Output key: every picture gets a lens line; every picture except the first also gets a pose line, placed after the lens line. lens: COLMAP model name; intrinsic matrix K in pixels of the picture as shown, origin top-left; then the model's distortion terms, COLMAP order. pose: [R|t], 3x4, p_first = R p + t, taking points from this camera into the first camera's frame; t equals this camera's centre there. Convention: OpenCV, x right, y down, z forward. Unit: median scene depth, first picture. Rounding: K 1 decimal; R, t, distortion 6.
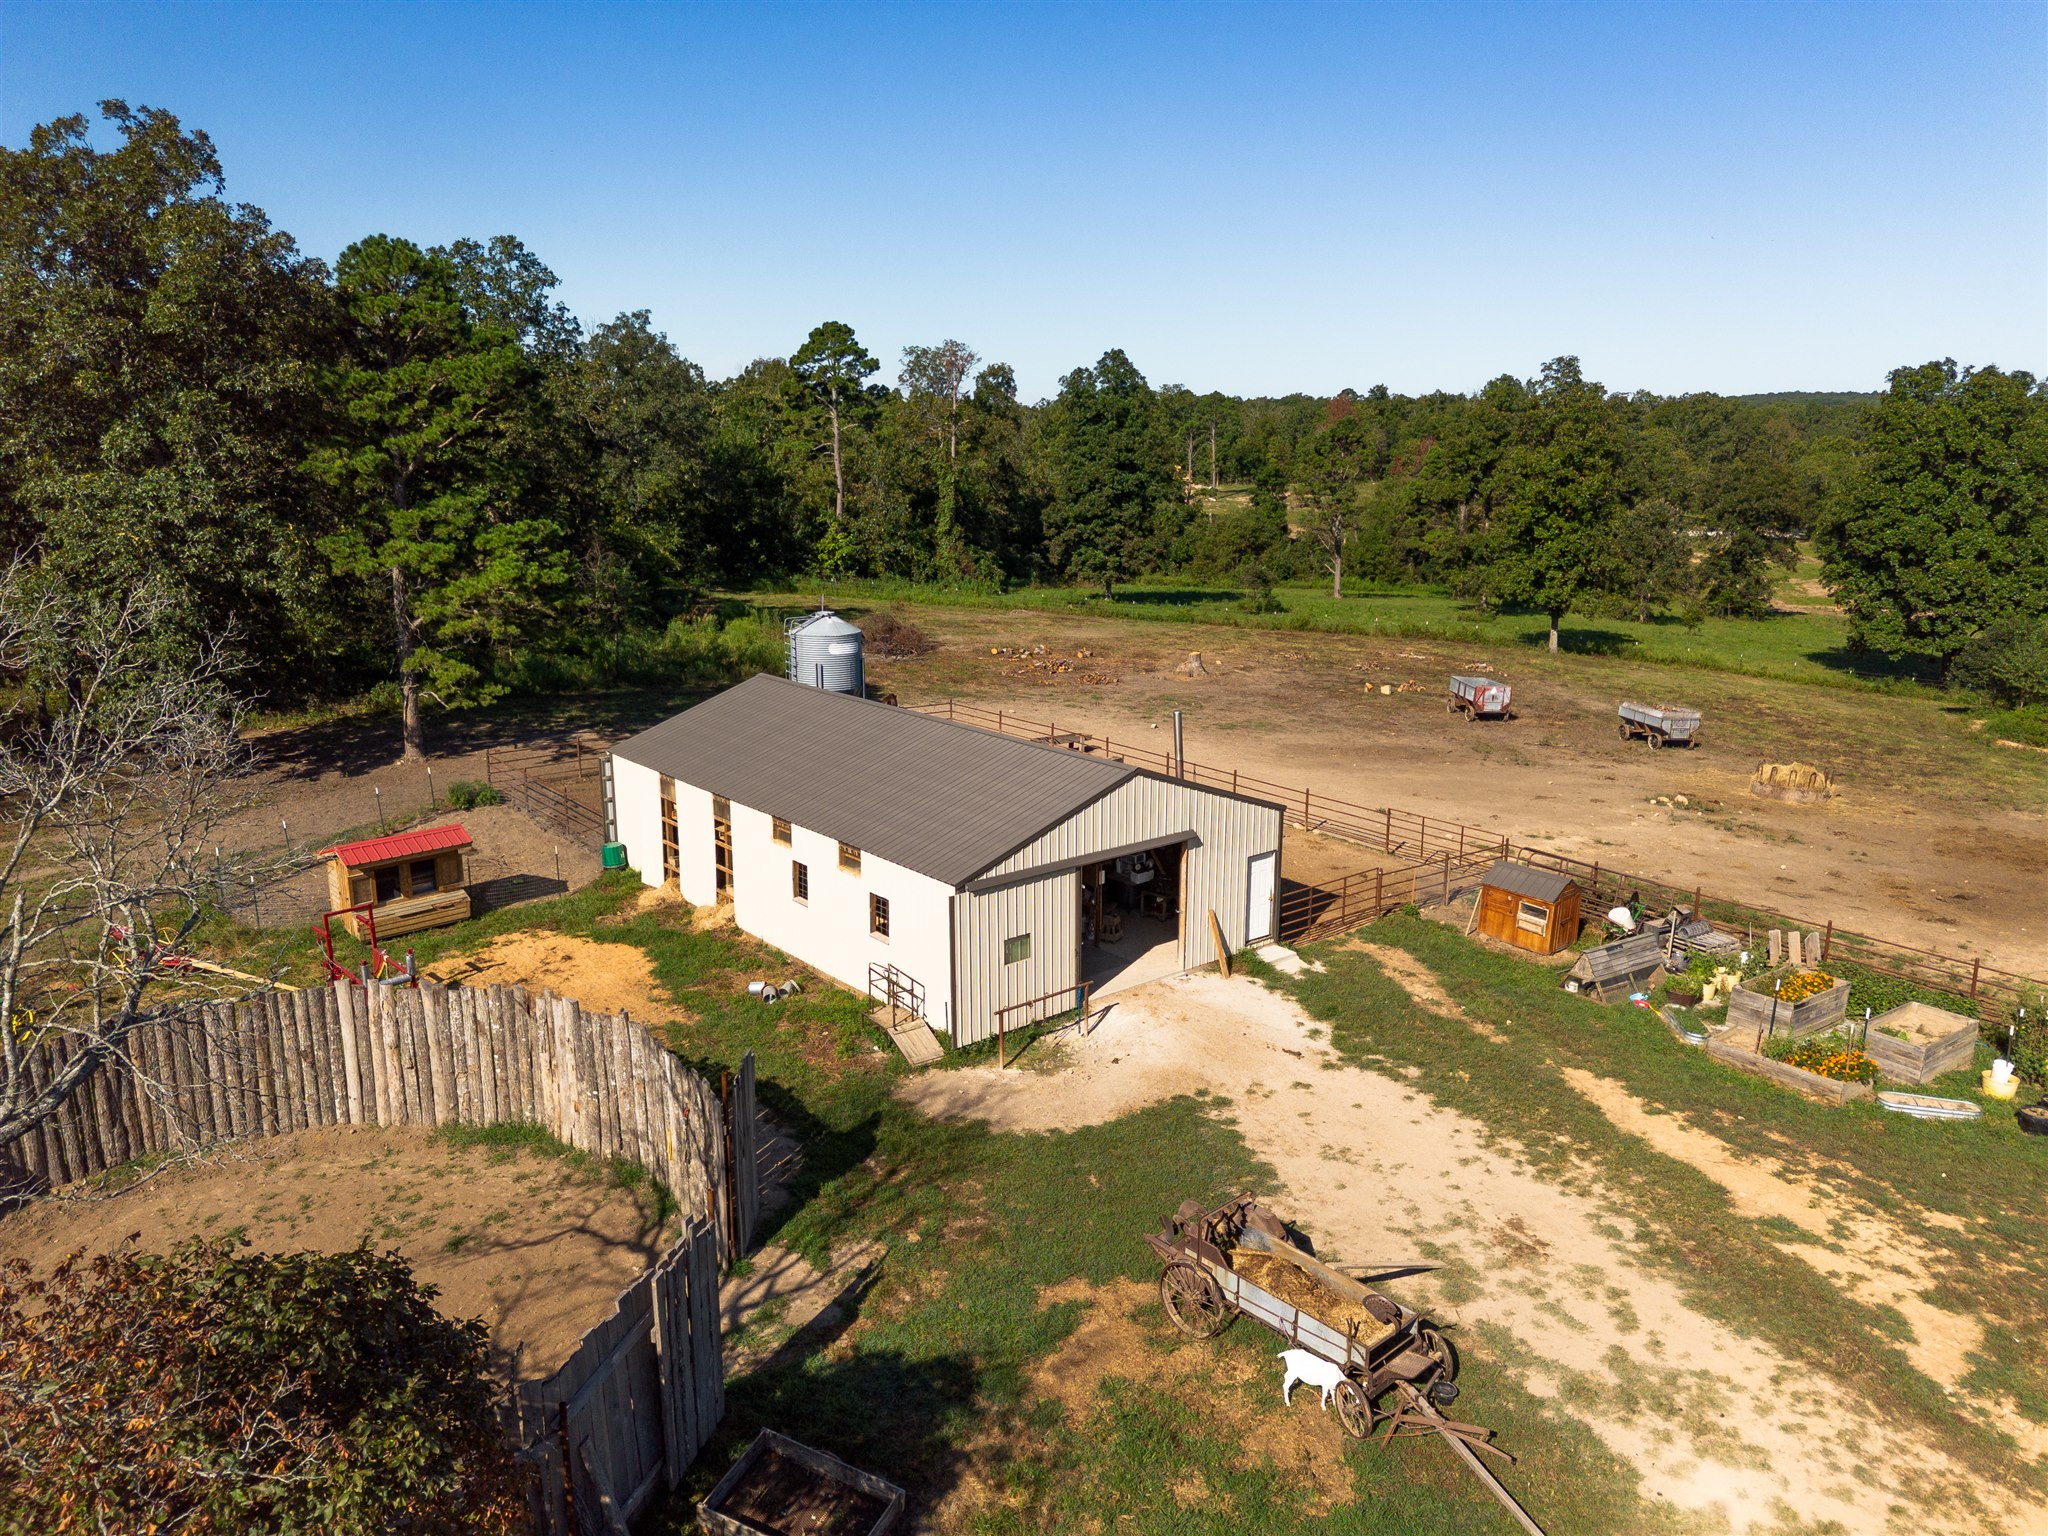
lens RADIAL K [[1446.2, 0, 1028.0], [0, 1446.2, 757.1], [0, 0, 1]] dist [0.079929, -0.077550]
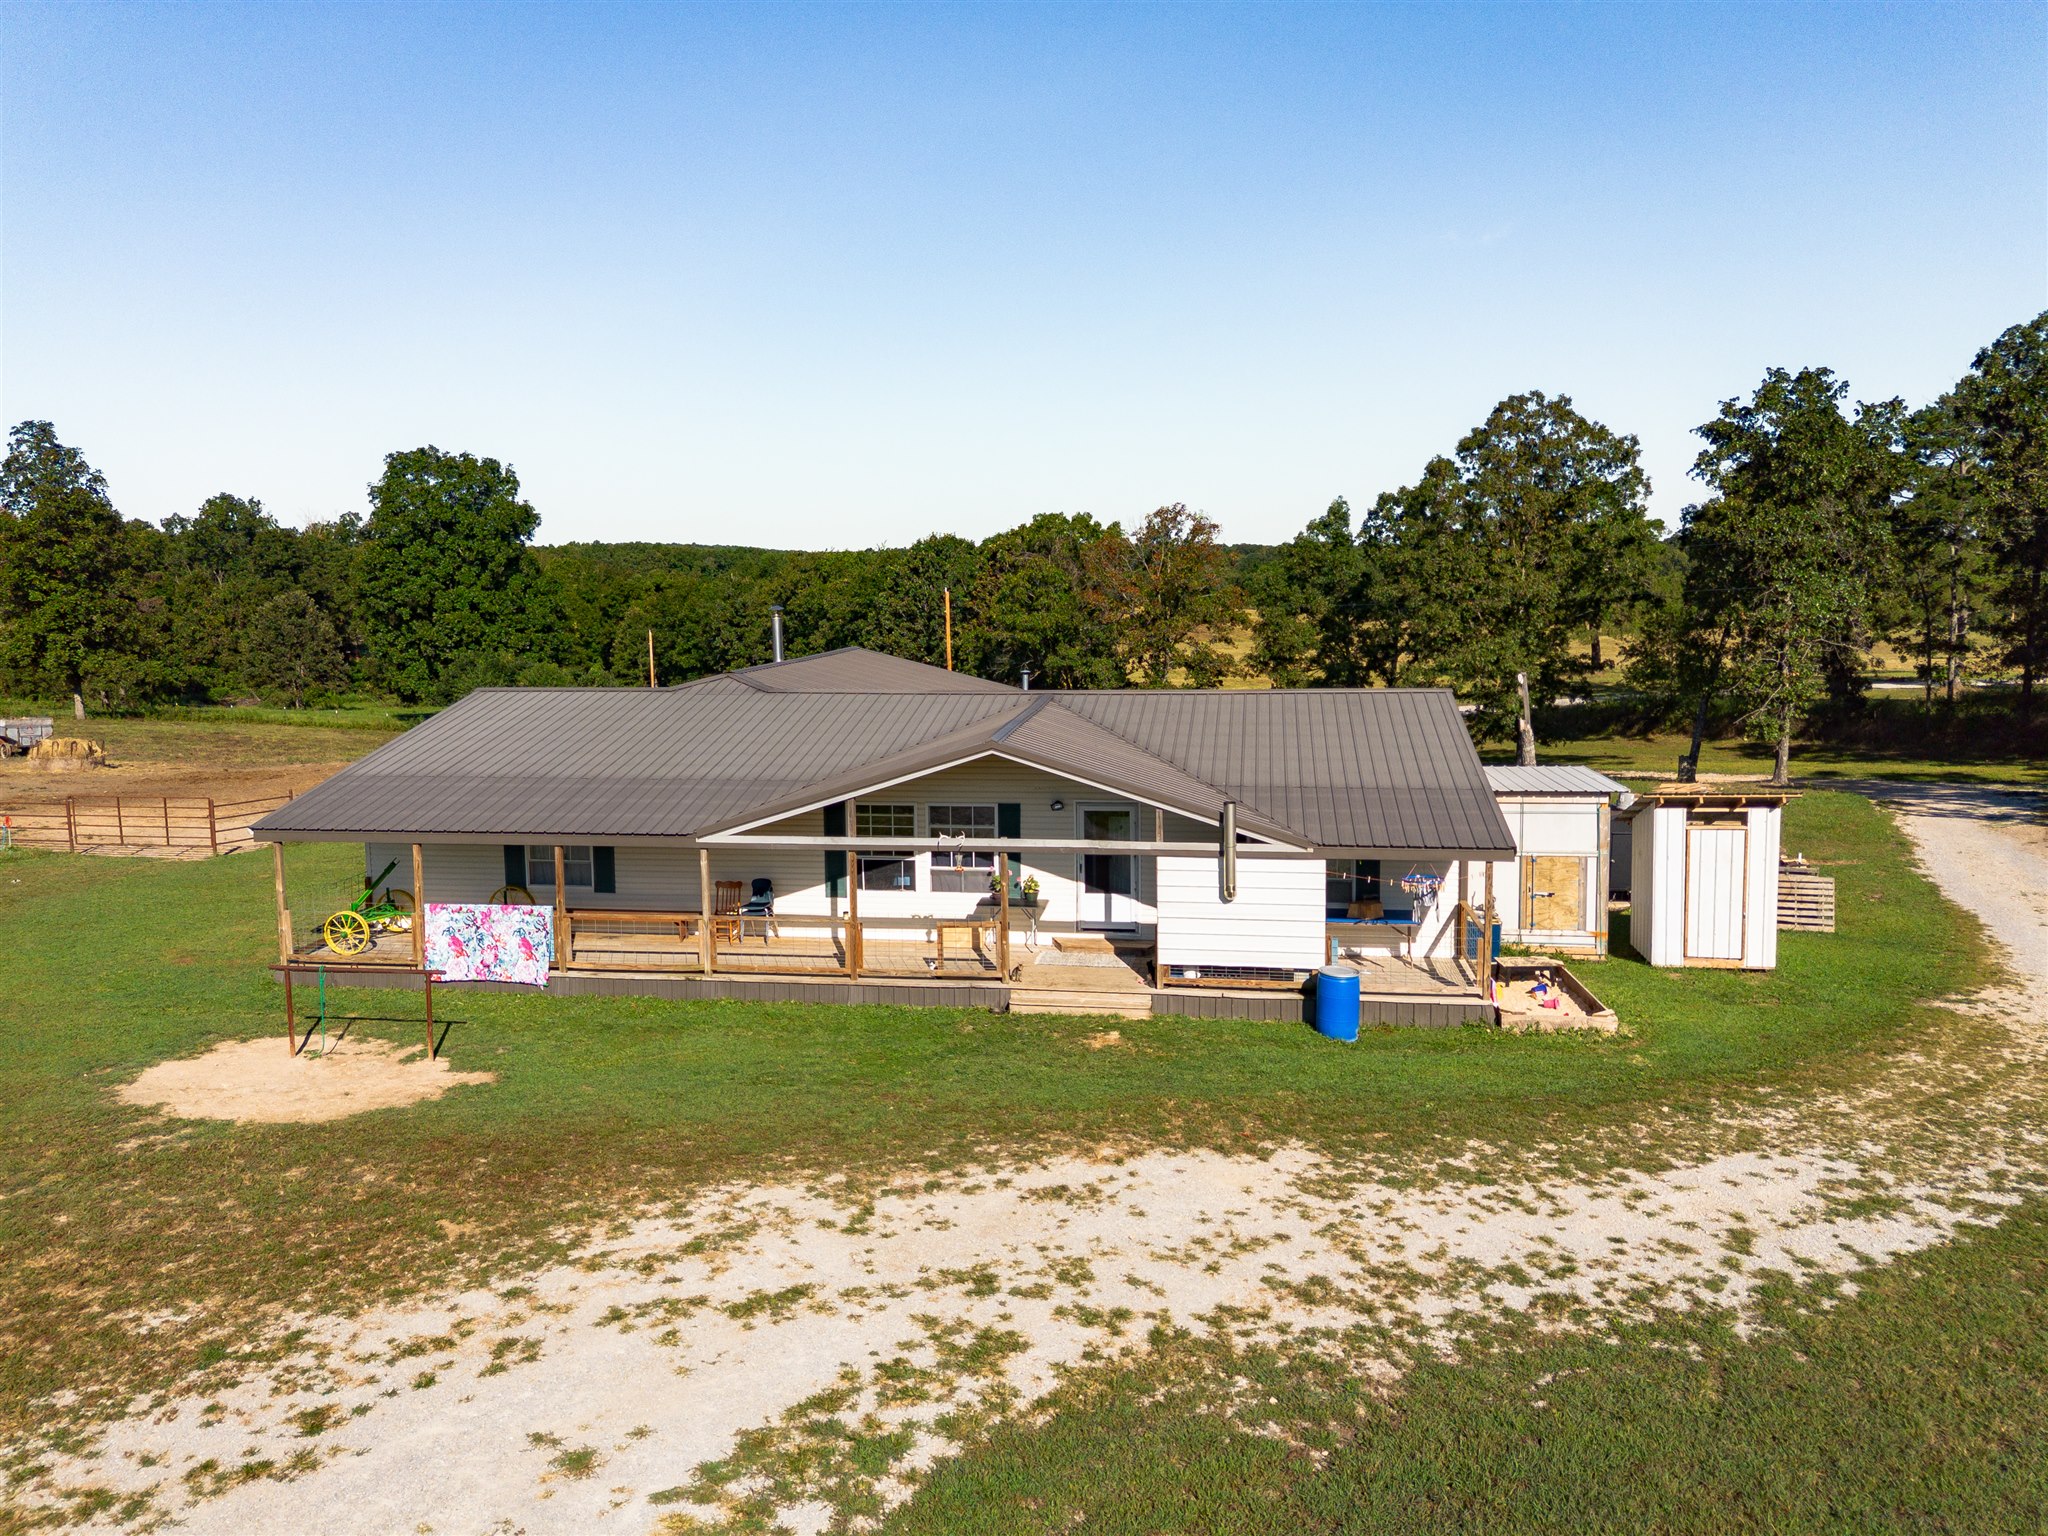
lens RADIAL K [[1472.2, 0, 1031.9], [0, 1472.2, 762.7], [0, 0, 1]] dist [0.068858, -0.062233]
pose [[0.751377, -0.095591, 0.652913, 0.400392], [0.158993, 0.986527, -0.038536, 0.217619], [-0.640433, 0.132764, 0.756452, -0.366265]]
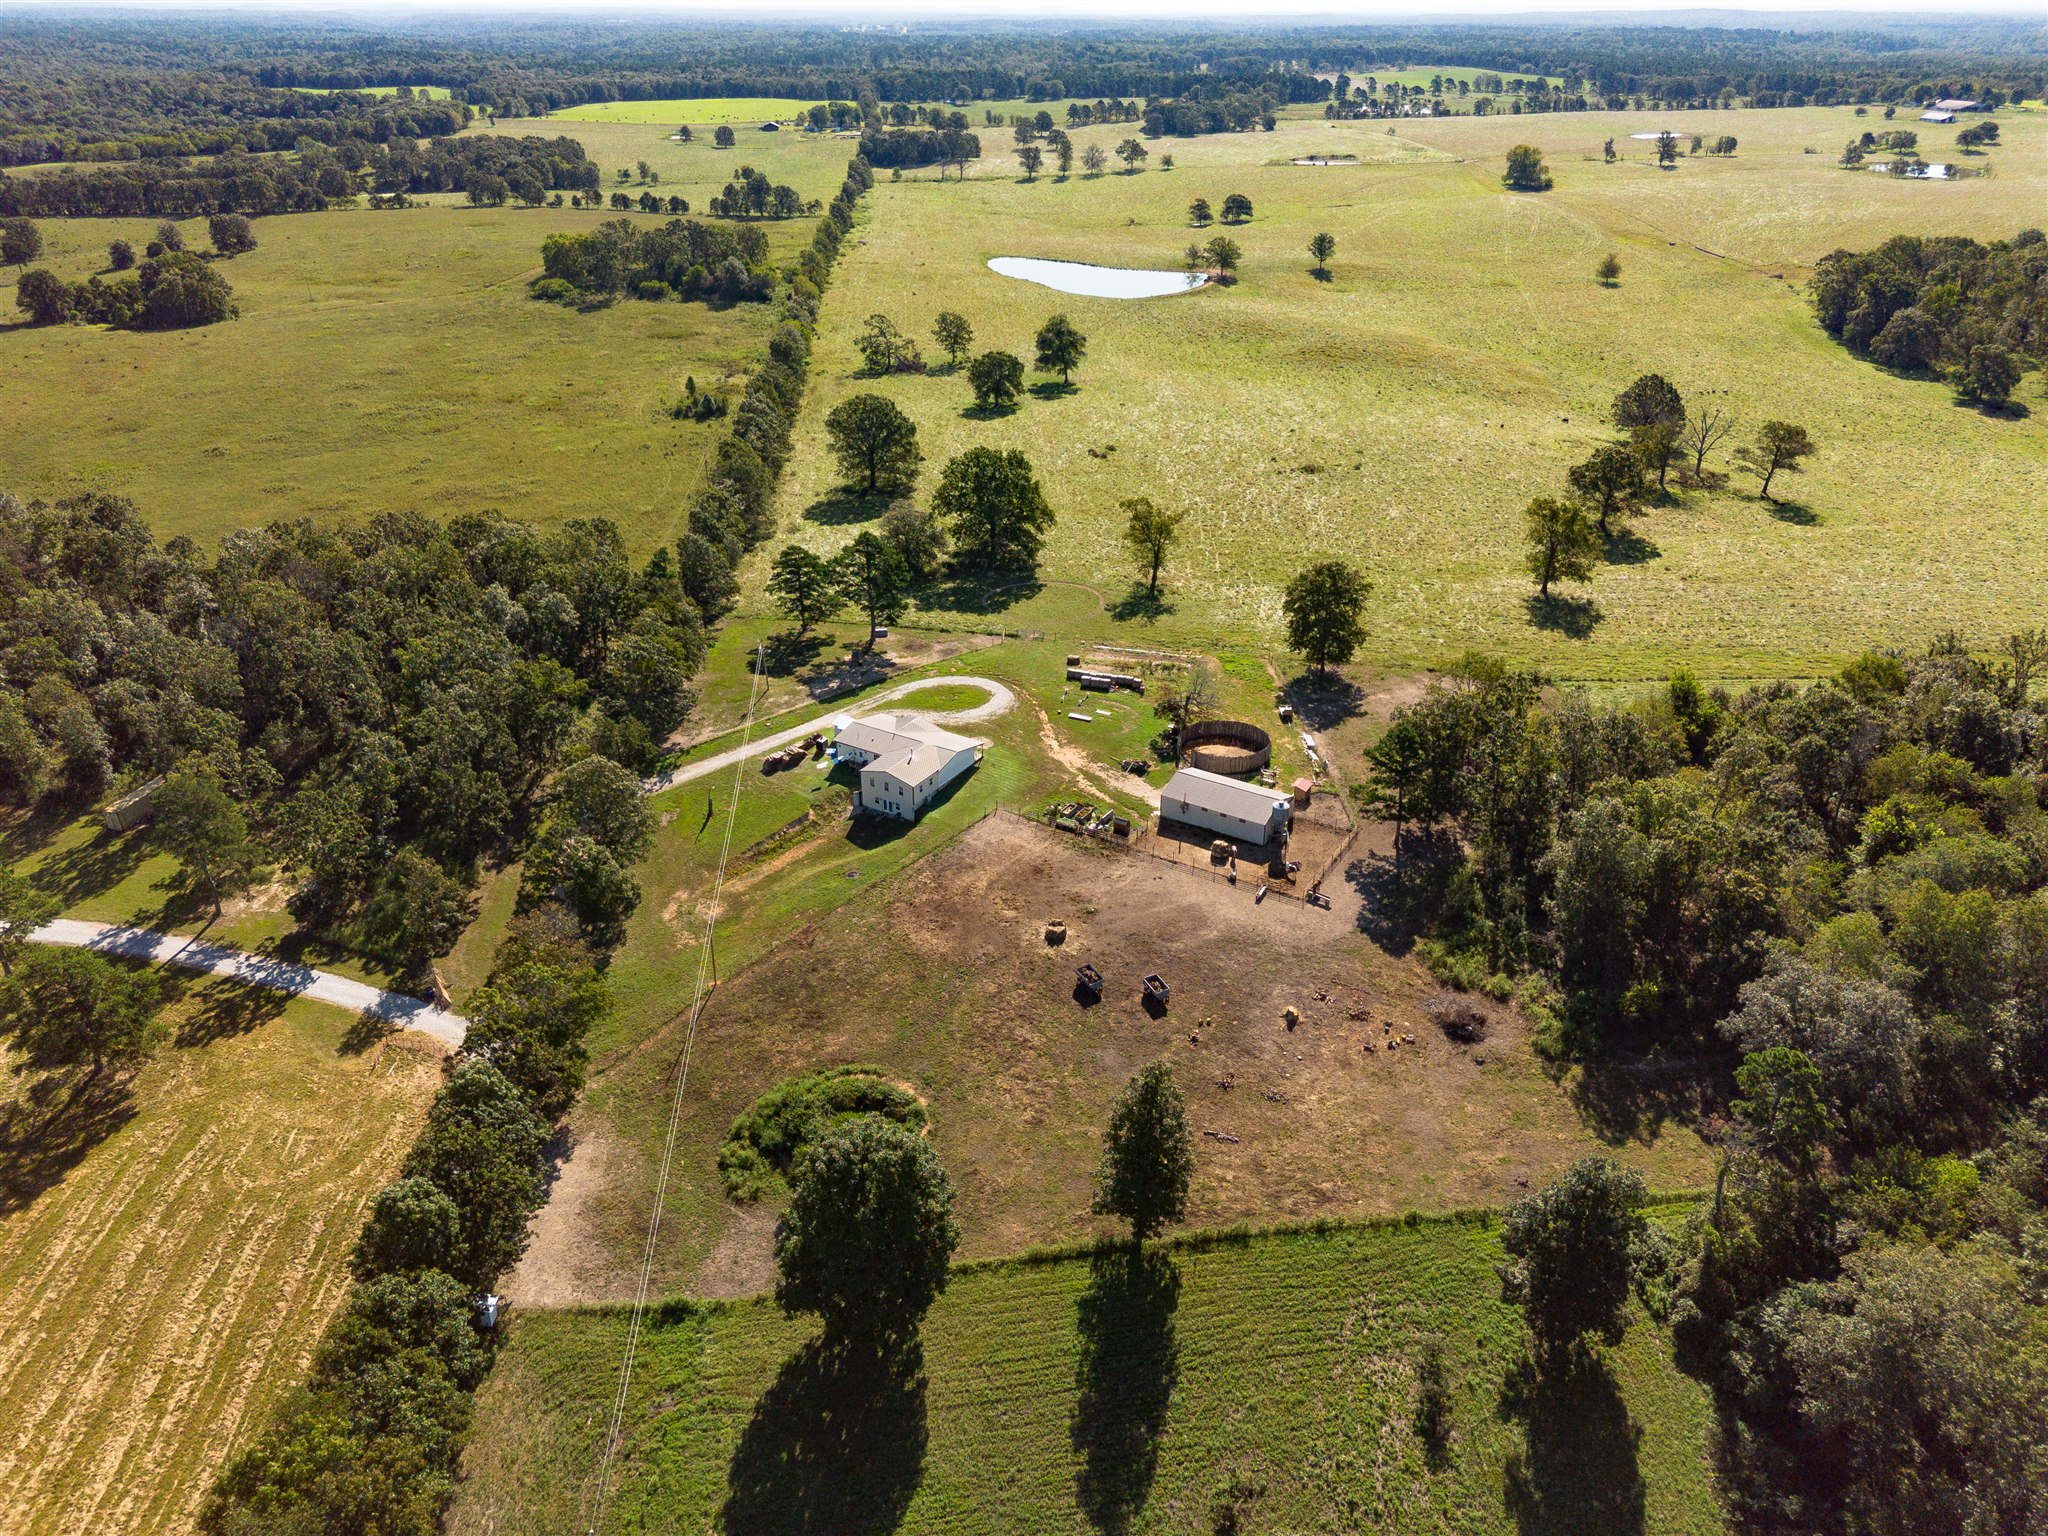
lens RADIAL K [[1446.2, 0, 1028.0], [0, 1446.2, 757.1], [0, 0, 1]] dist [0.079929, -0.077550]
pose [[-0.950173, 0.143158, -0.276907, 1.735741], [-0.070458, 0.766691, 0.638138, -2.871448], [0.303657, 0.625851, -0.718403, 3.741212]]
